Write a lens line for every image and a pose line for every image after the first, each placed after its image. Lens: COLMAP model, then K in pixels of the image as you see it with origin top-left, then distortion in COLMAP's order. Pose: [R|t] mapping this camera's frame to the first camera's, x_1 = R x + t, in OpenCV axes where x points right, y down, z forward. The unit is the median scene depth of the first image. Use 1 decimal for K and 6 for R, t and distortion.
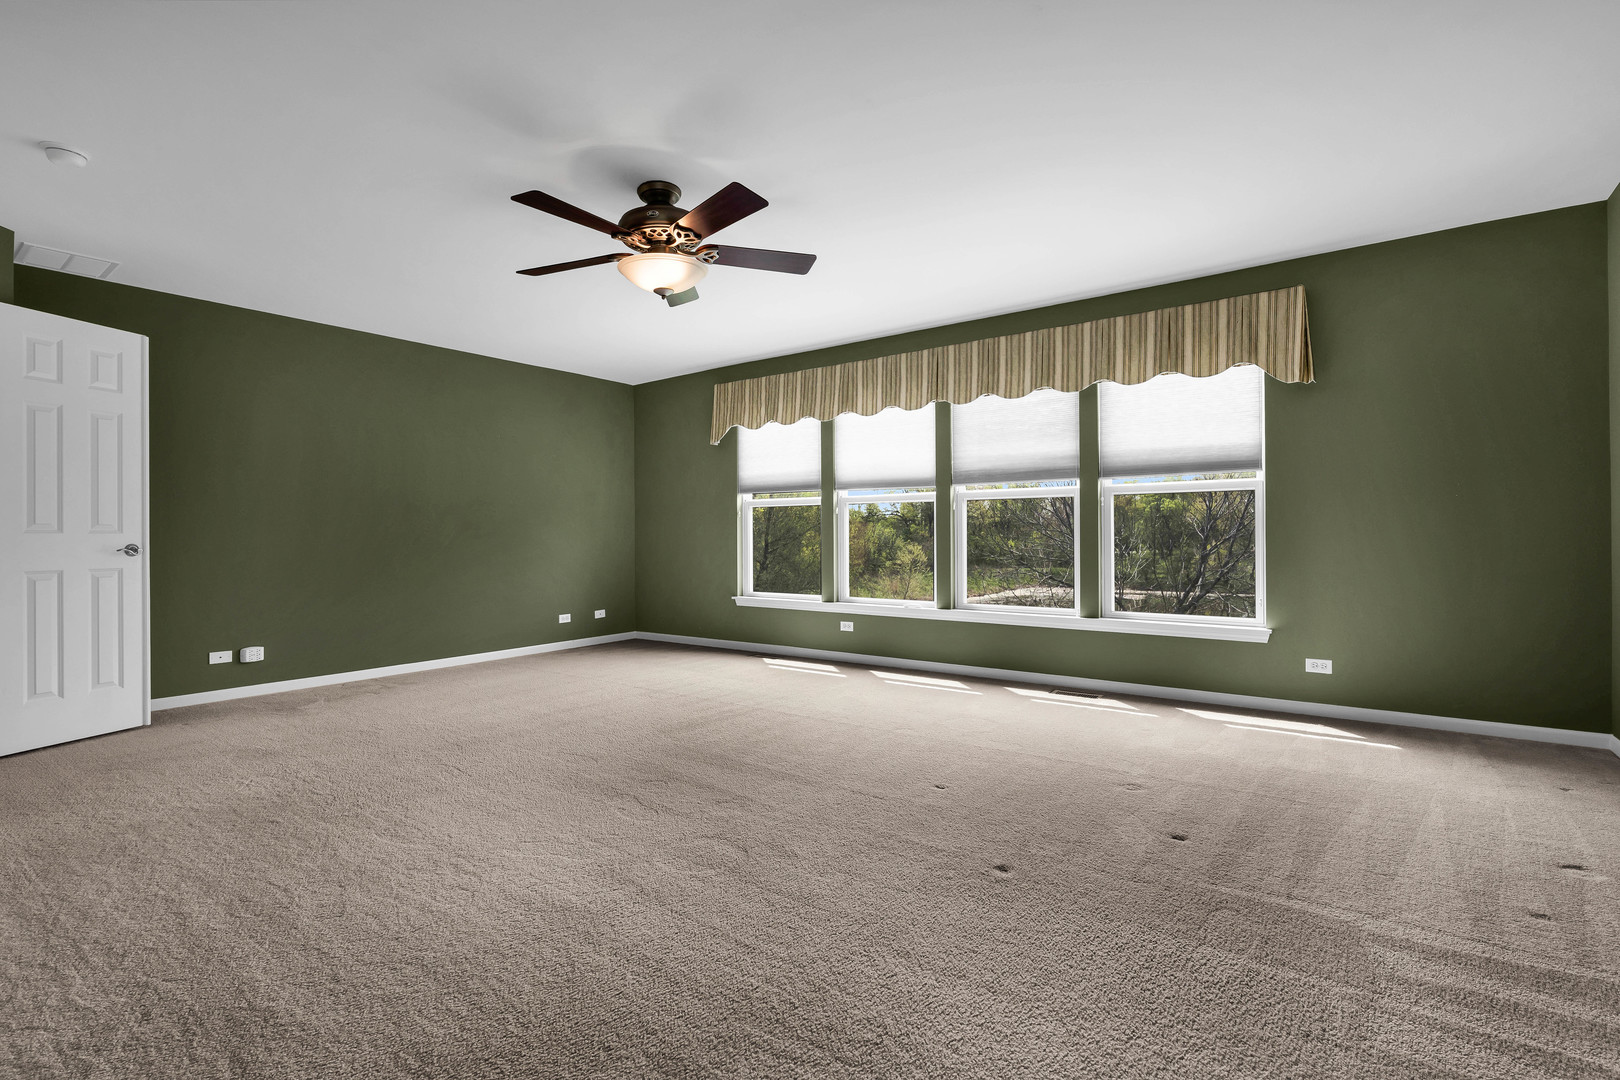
lens RADIAL K [[818.1, 0, 810.0], [0, 818.1, 540.0], [0, 0, 1]] dist [-0.026334, 0.000214]
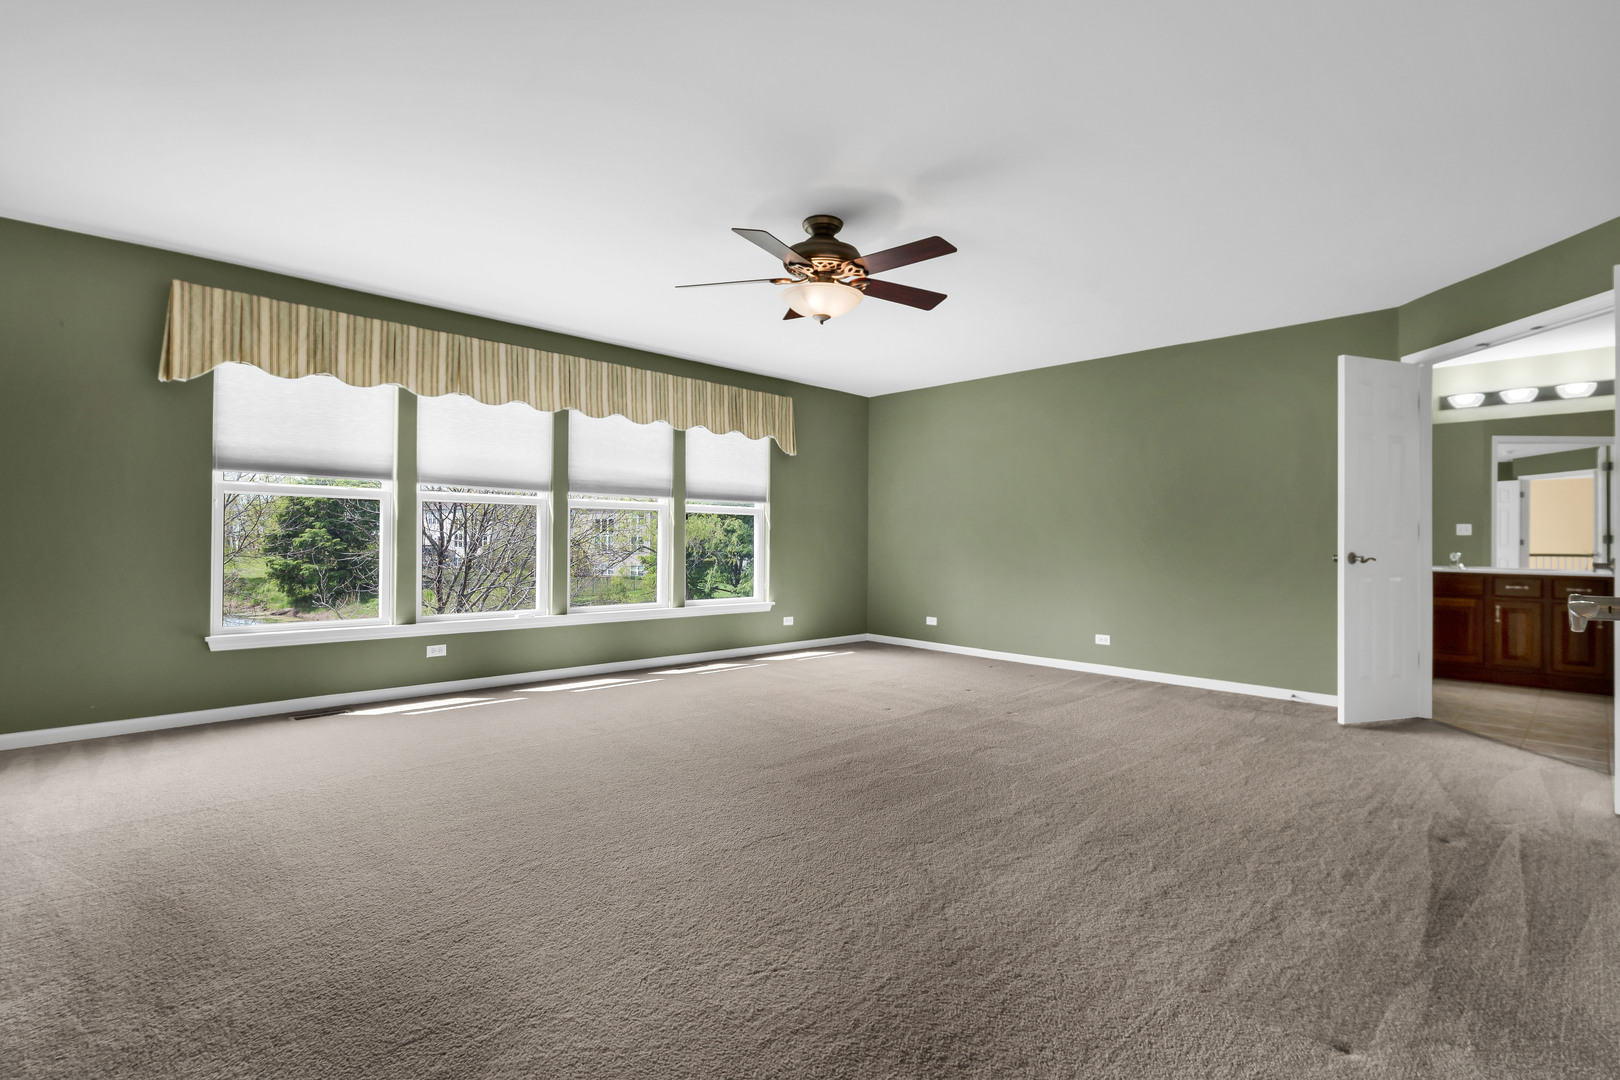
lens RADIAL K [[756.2, 0, 804.2], [0, 756.2, 544.5], [0, 0, 1]] dist [-0.001187, 0.000326]
pose [[0.120772, 0.004945, 0.992668, -0.696305], [-0.003655, 0.999983, -0.004537, 0.000975], [-0.992674, -0.003080, 0.120788, 0.567012]]
